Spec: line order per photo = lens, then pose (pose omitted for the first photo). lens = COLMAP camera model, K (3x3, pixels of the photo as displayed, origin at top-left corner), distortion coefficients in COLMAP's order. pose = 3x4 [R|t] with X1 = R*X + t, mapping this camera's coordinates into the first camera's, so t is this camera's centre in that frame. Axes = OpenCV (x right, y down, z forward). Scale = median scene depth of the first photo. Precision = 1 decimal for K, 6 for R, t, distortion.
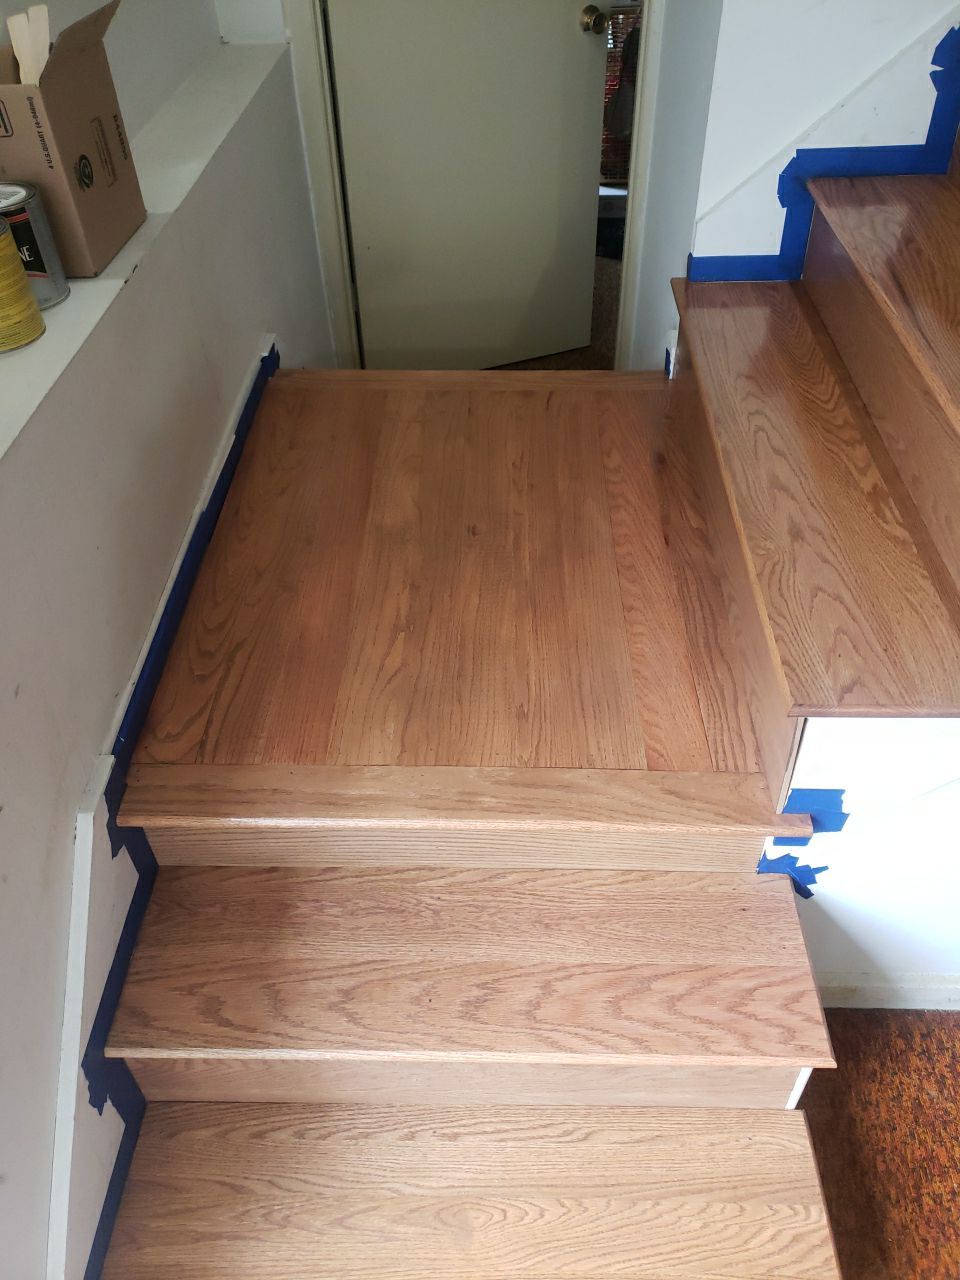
lens RADIAL K [[1007.2, 0, 480.0], [0, 1007.2, 640.0], [0, 0, 1]] dist [0.018946, 0.002252]
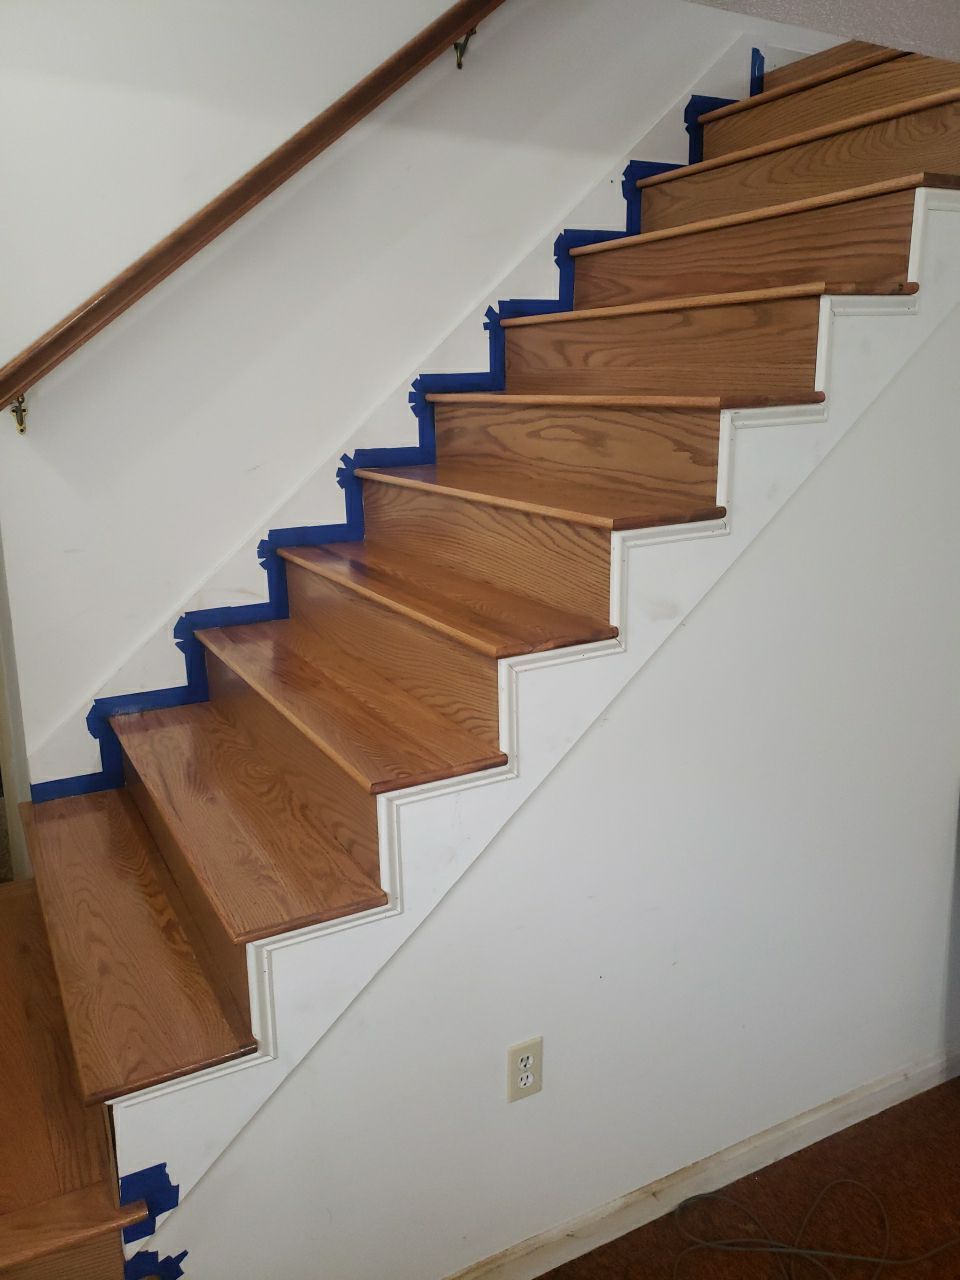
lens RADIAL K [[1007.2, 0, 480.0], [0, 1007.2, 640.0], [0, 0, 1]] dist [0.018946, 0.002252]
pose [[0.865784, -0.102185, 0.489875, 0.131895], [0.321762, 0.863416, -0.388565, 0.174452], [-0.383260, 0.494036, 0.780410, -0.366908]]
